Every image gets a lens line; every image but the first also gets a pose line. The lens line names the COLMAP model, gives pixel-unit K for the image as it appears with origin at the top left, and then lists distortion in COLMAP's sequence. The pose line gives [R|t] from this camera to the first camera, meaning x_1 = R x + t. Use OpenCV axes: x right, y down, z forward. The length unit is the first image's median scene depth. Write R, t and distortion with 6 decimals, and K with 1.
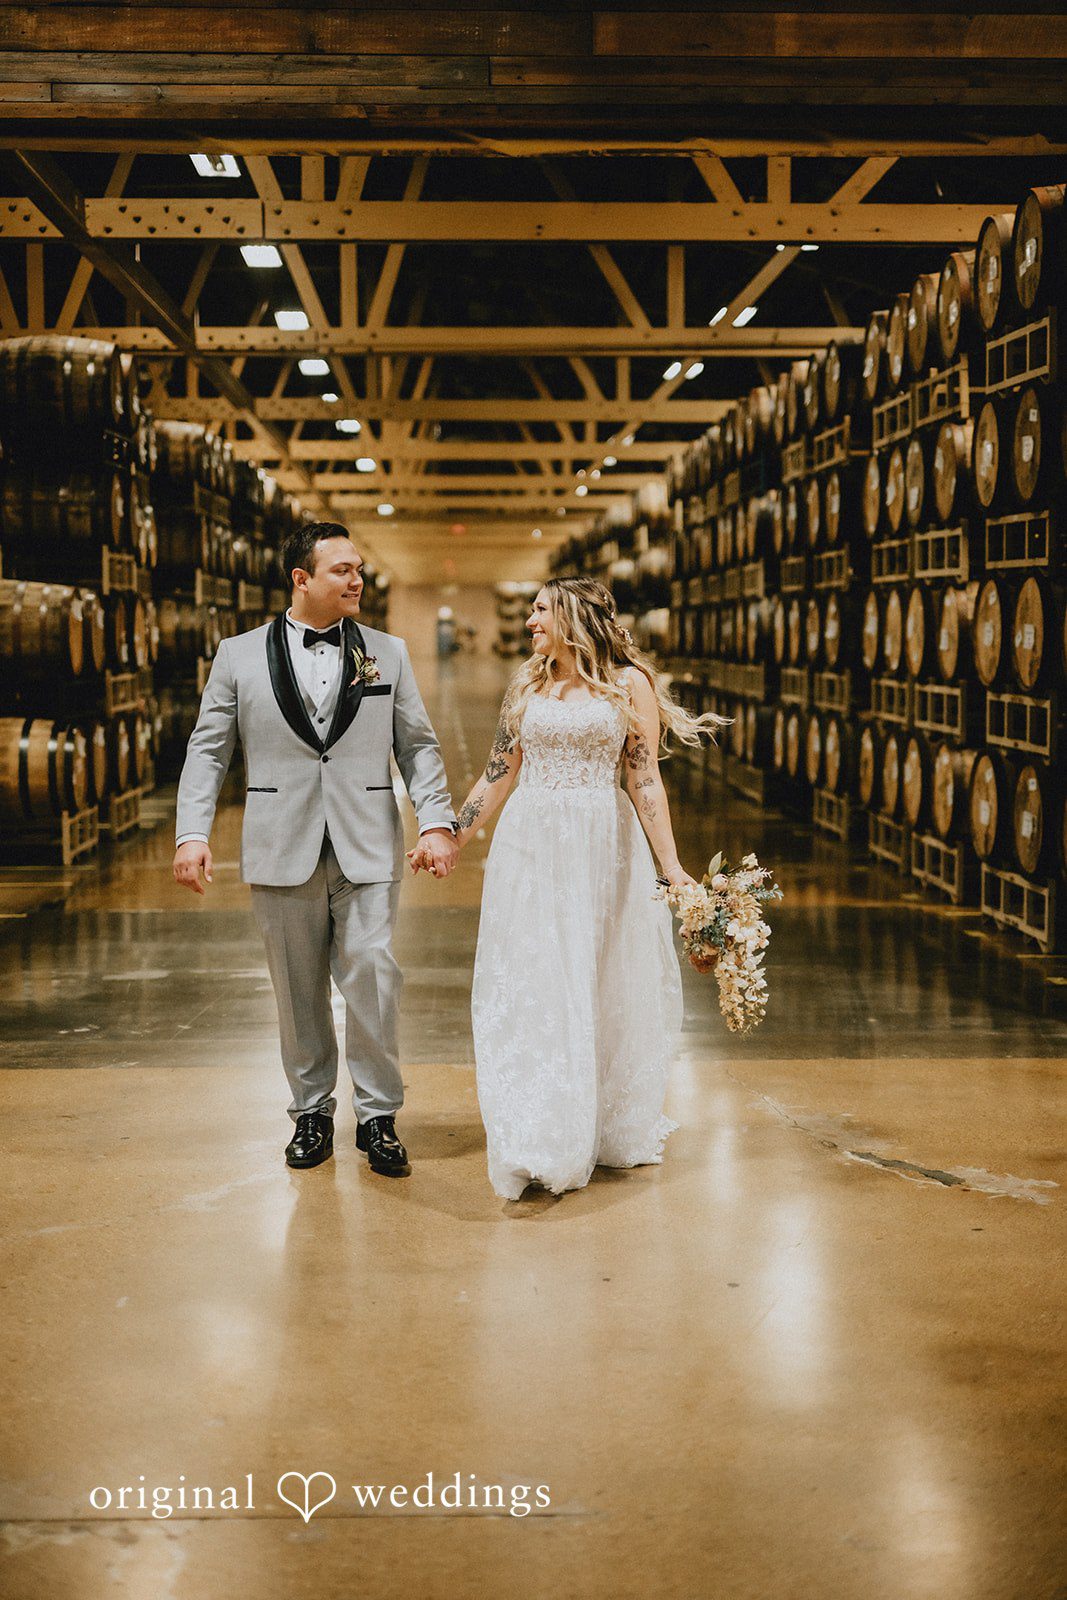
lens RADIAL K [[1309.0, 0, 554.4], [0, 1309.0, 782.4], [0, 0, 1]] dist [-0.000718, 0.008582]
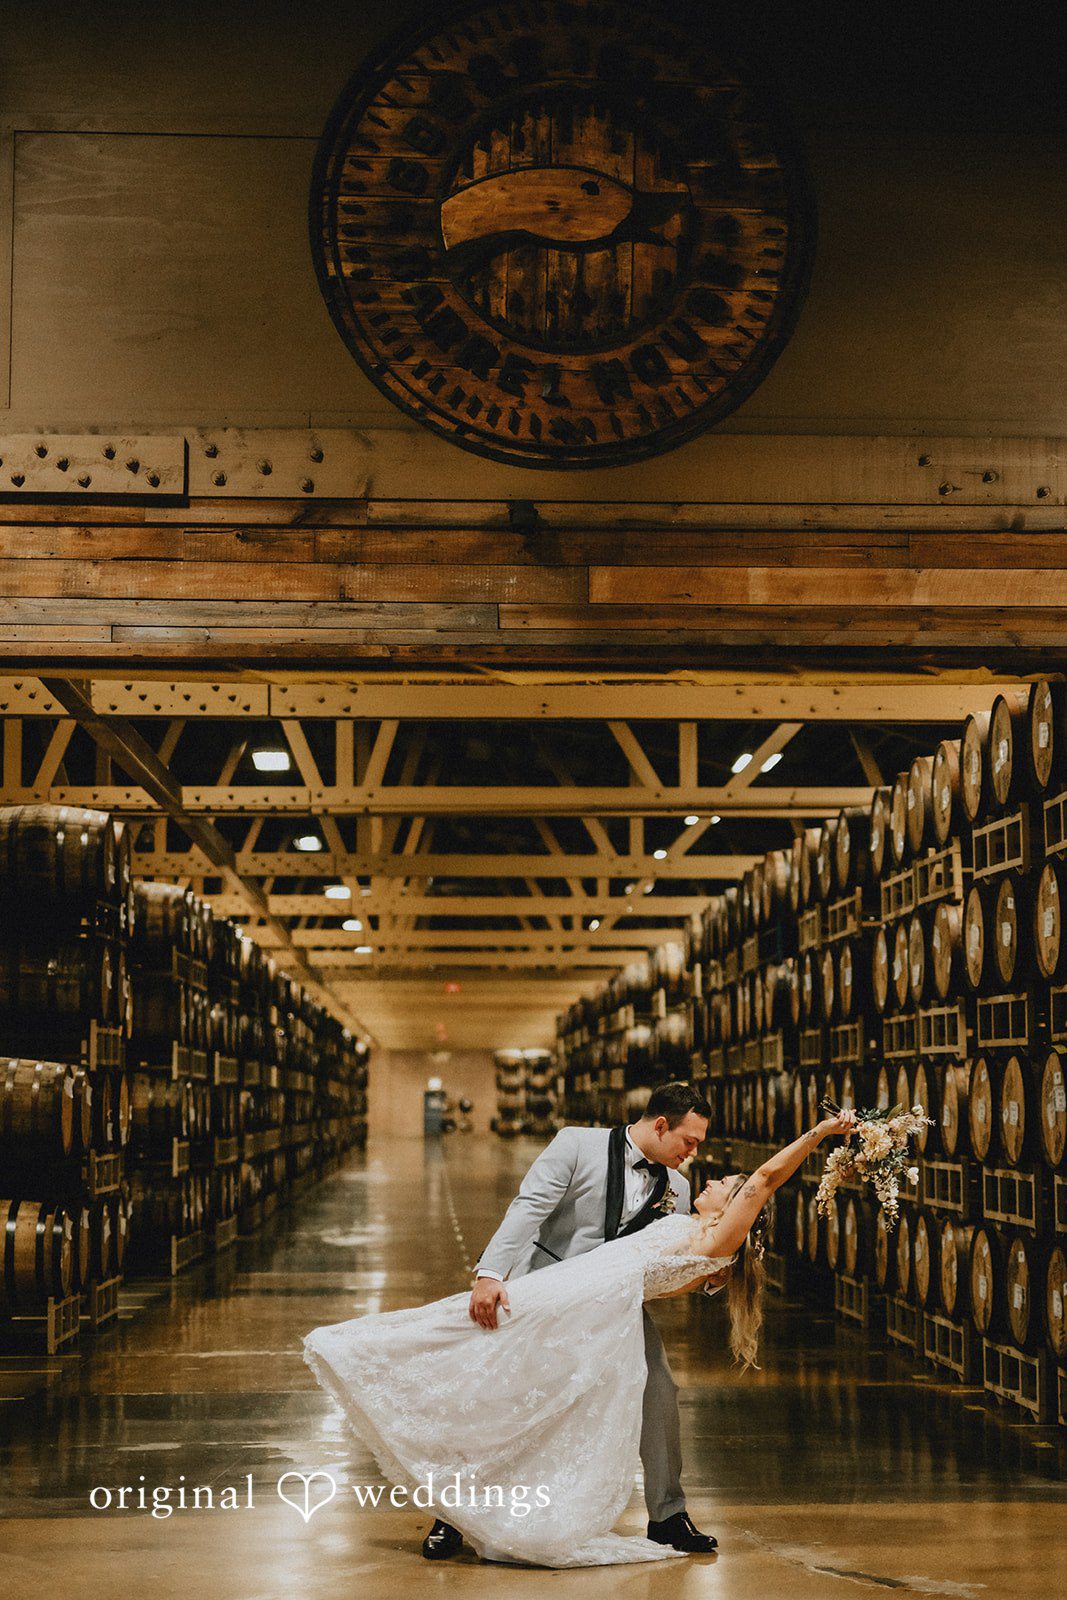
lens RADIAL K [[2422.7, 0, 533.5], [0, 2422.7, 800.0], [0, 0, 1]] dist [-0.002903, 0.057542]
pose [[0.999781, -0.005266, -0.020270, 0.018000], [0.000371, 0.972173, -0.234263, 0.083553], [0.020940, 0.234205, 0.971962, -0.802313]]
